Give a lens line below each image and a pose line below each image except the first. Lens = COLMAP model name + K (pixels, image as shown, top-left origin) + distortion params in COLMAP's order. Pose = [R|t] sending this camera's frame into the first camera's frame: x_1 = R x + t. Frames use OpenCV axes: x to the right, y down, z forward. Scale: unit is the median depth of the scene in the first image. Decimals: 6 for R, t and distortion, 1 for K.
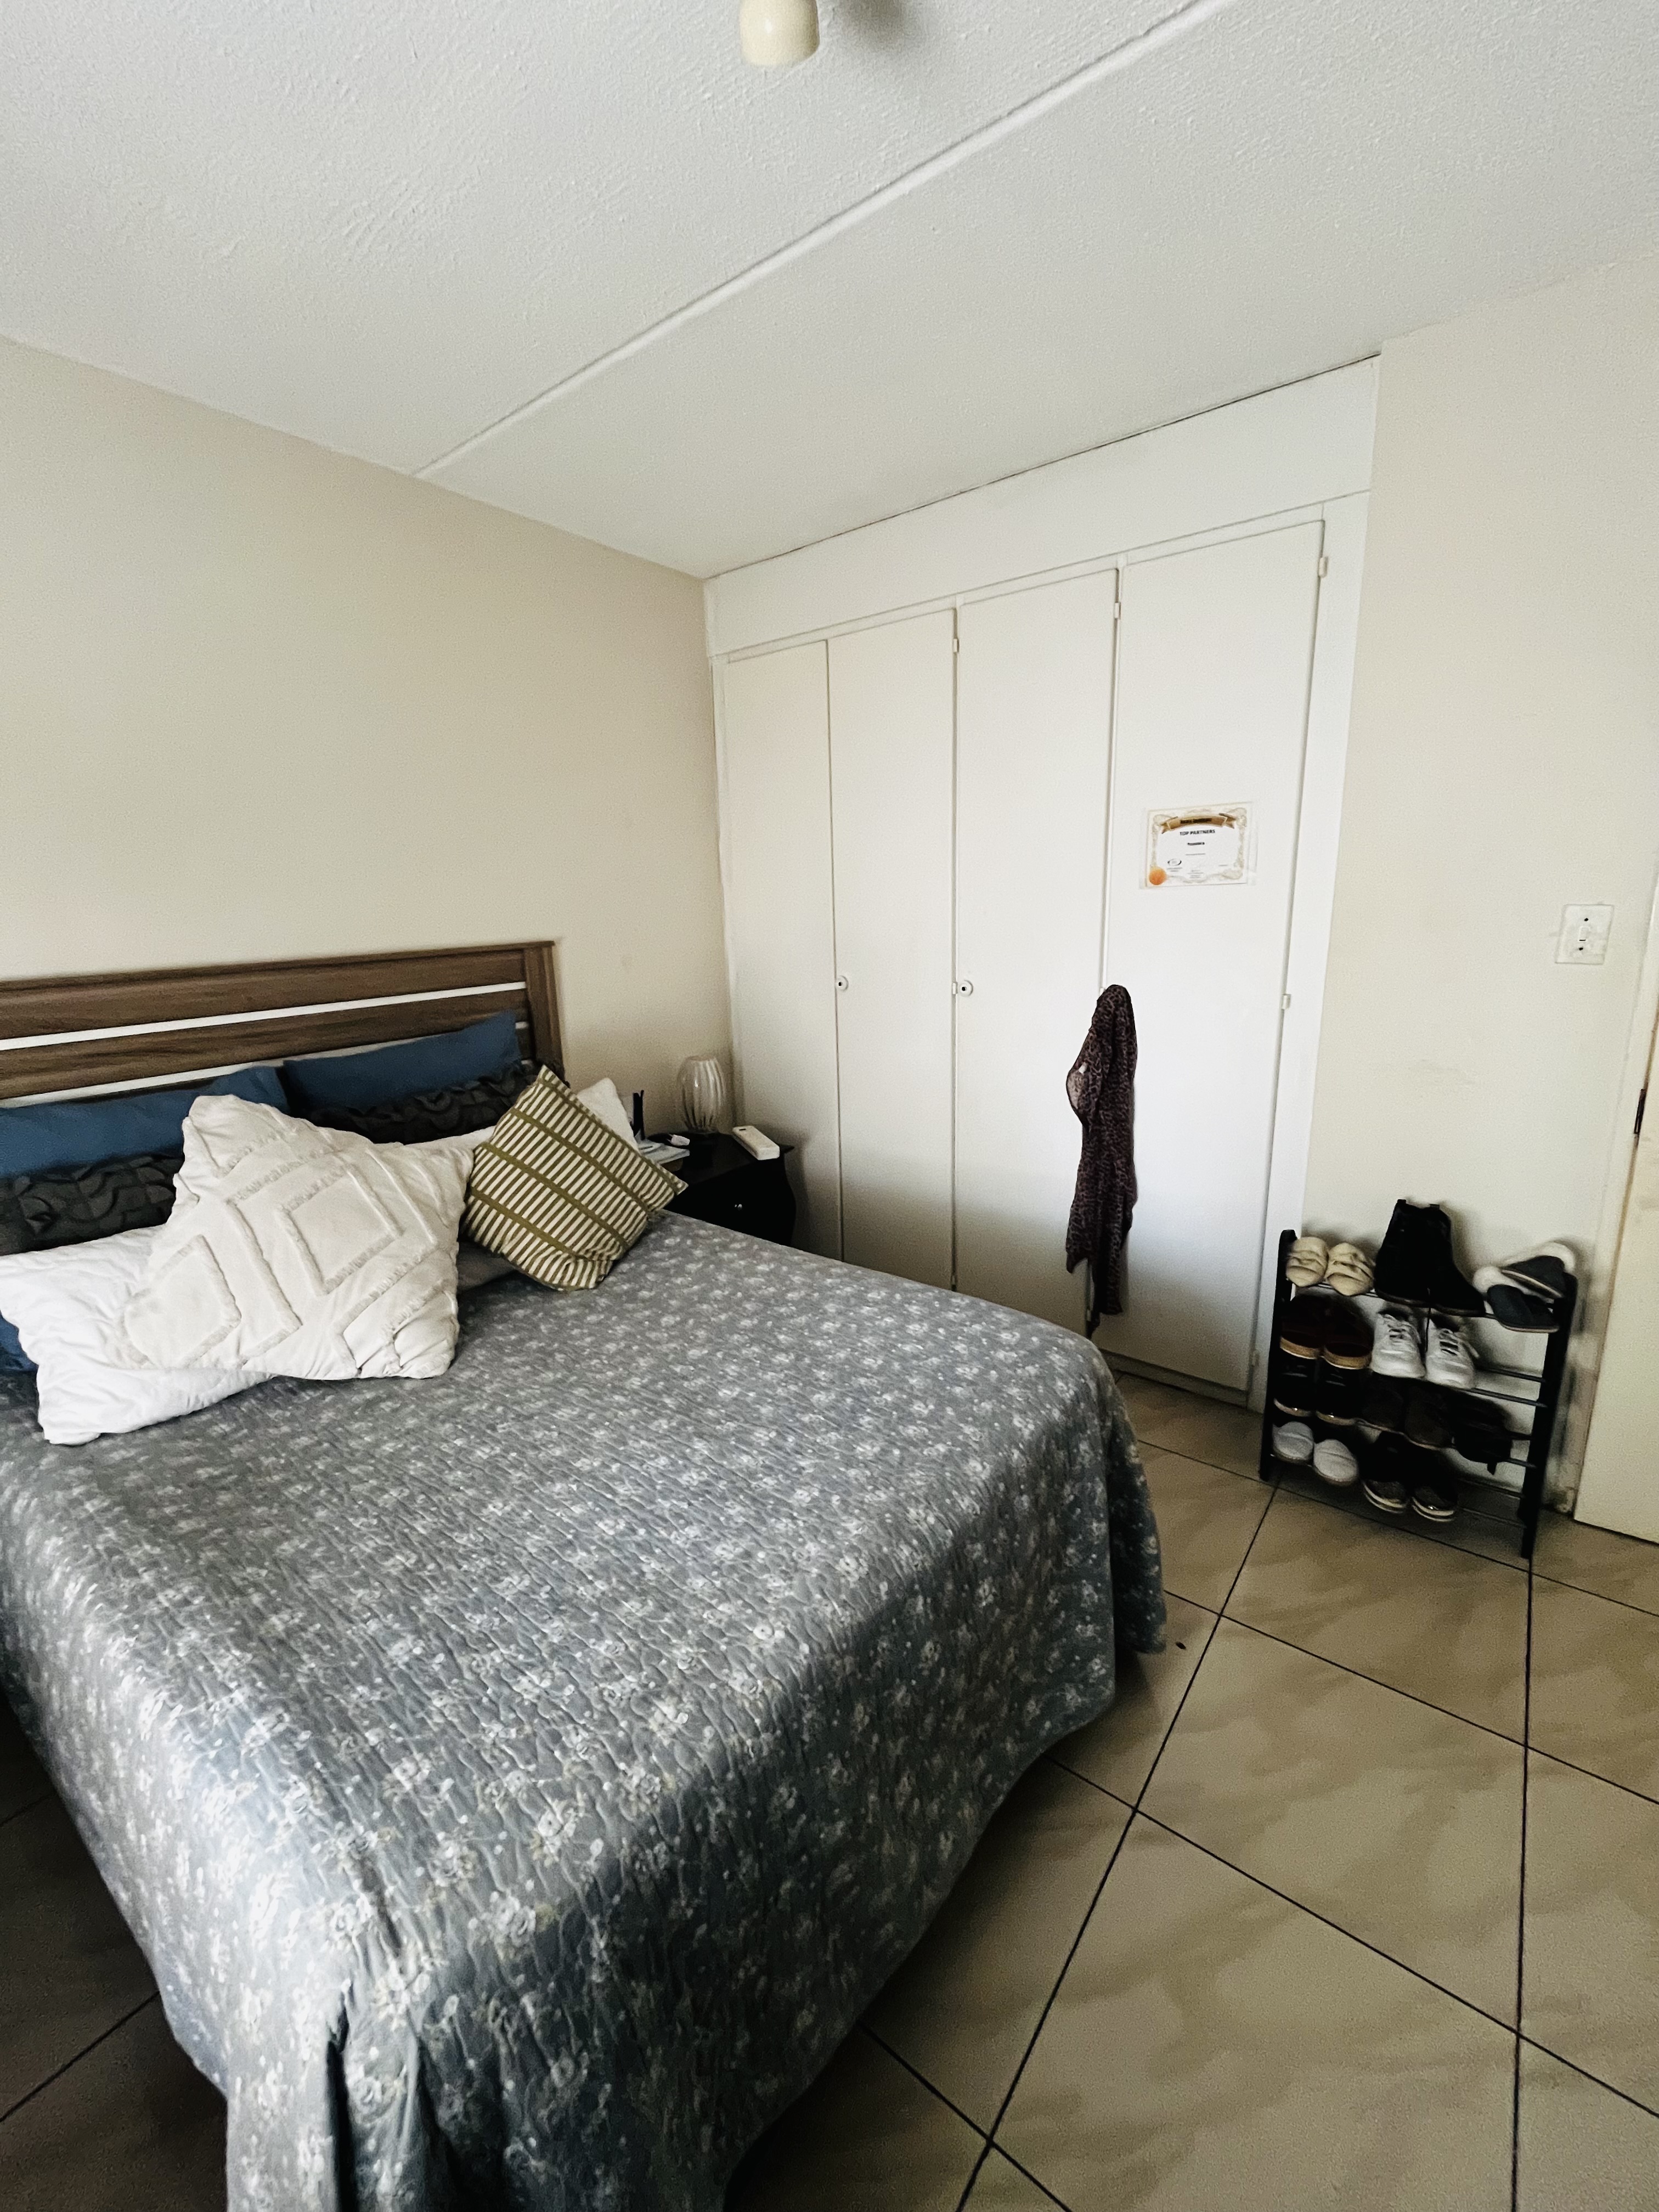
lens RADIAL K [[896.8, 0, 824.5], [0, 896.8, 1109.6], [0, 0, 1]] dist [-0.002304, -0.000359]
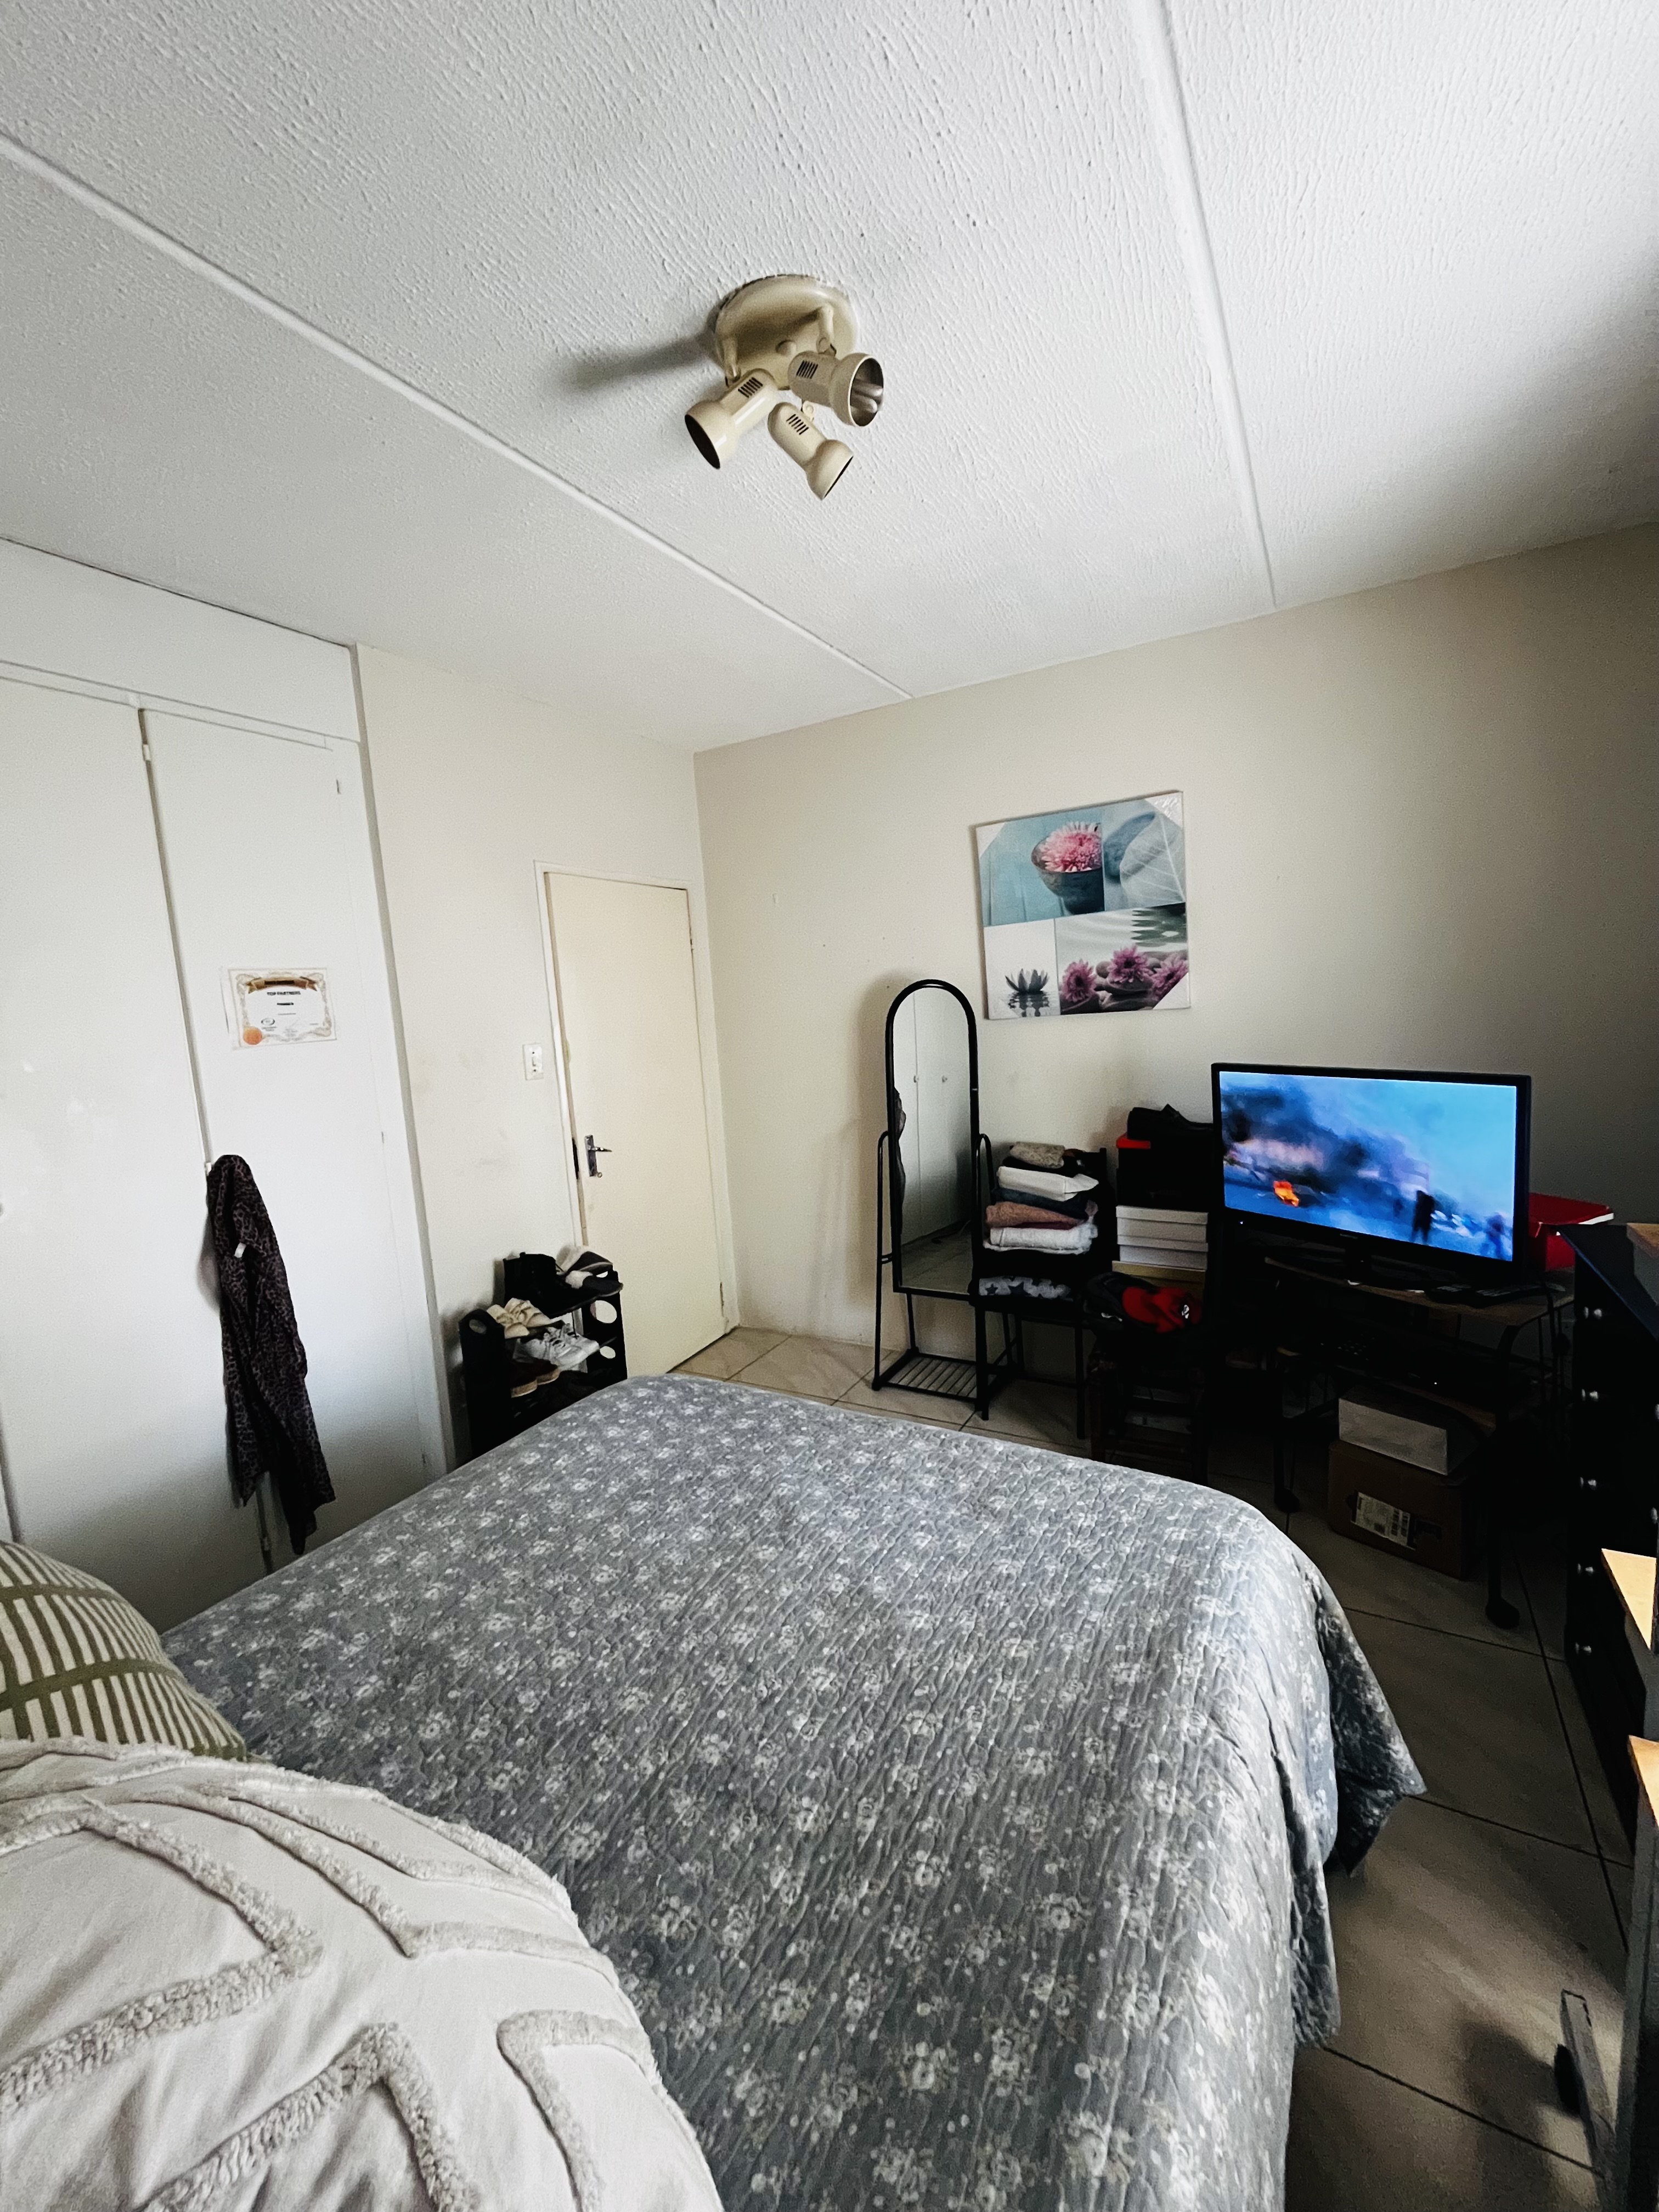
lens RADIAL K [[896.8, 0, 824.5], [0, 896.8, 1109.6], [0, 0, 1]] dist [-0.002304, -0.000359]
pose [[-0.136971, -0.084526, 0.986962, -0.961694], [0.295942, 0.947356, 0.122205, -0.174043], [-0.945334, 0.308822, -0.104746, 0.783150]]
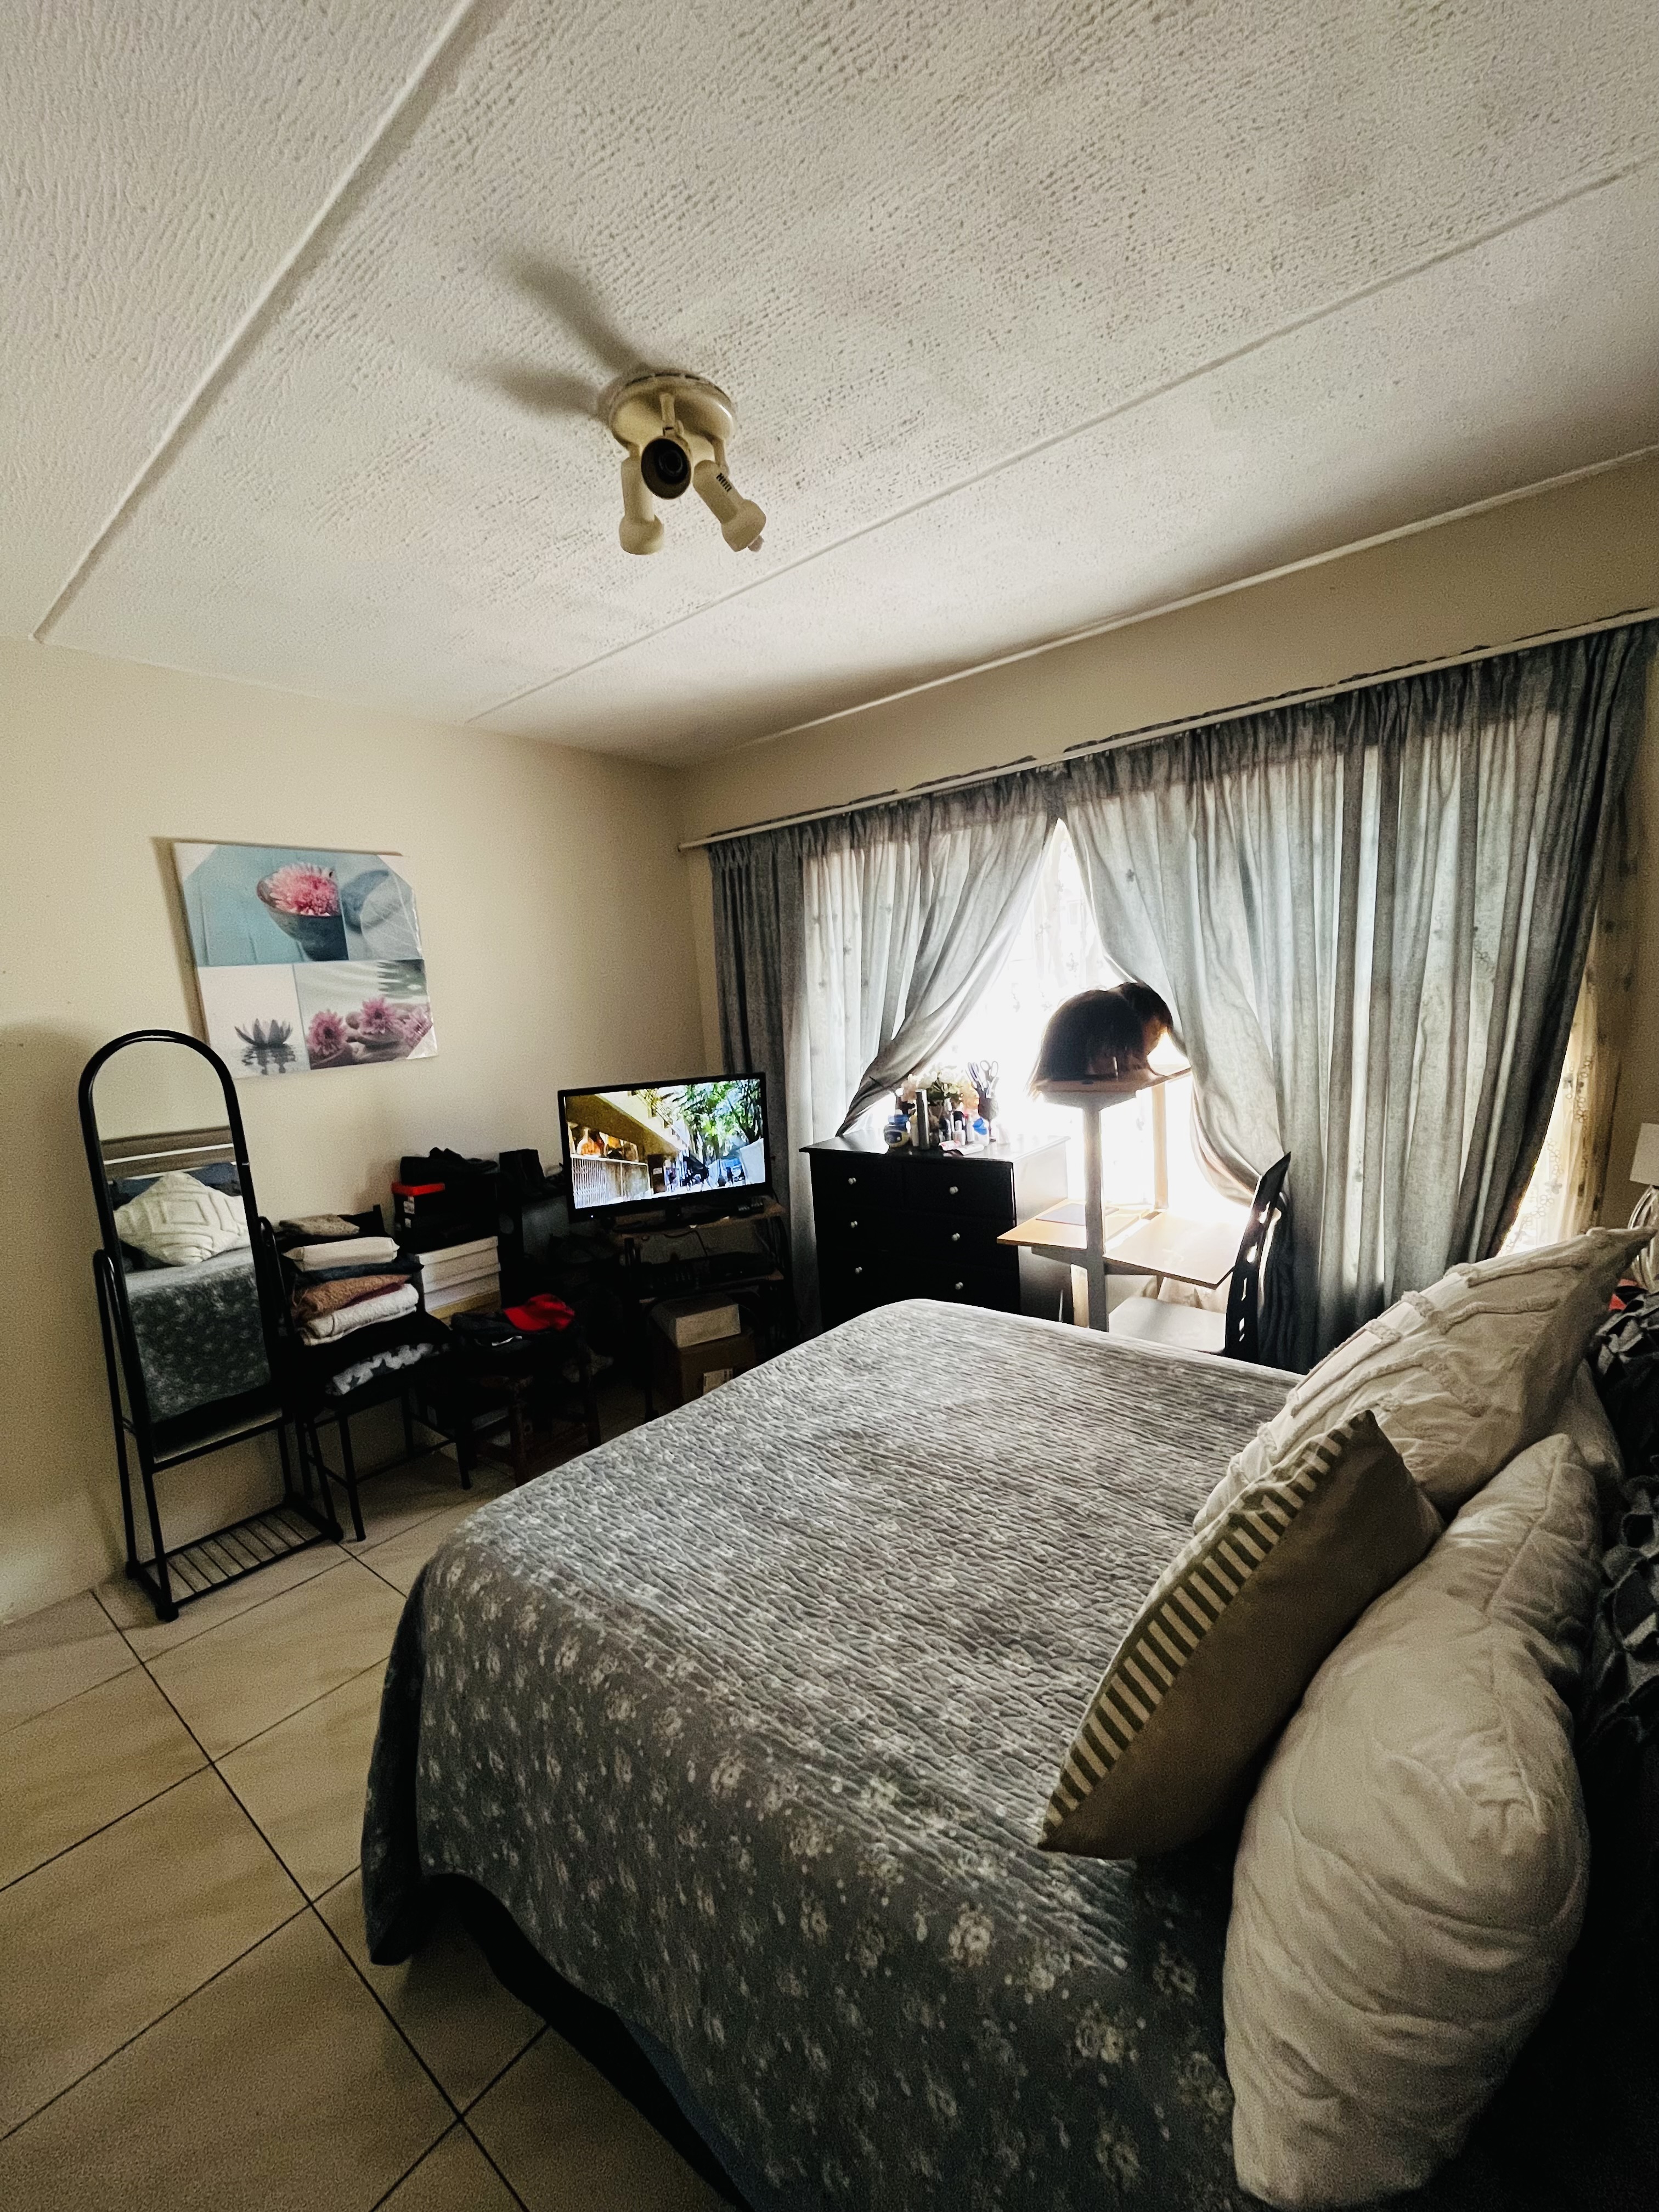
lens RADIAL K [[896.8, 0, 824.5], [0, 896.8, 1109.6], [0, 0, 1]] dist [-0.002304, -0.000359]
pose [[-0.994379, 0.099732, 0.035566, -0.156041], [0.105872, 0.931601, 0.347721, -0.408762], [0.001546, 0.349532, -0.936923, 1.697366]]
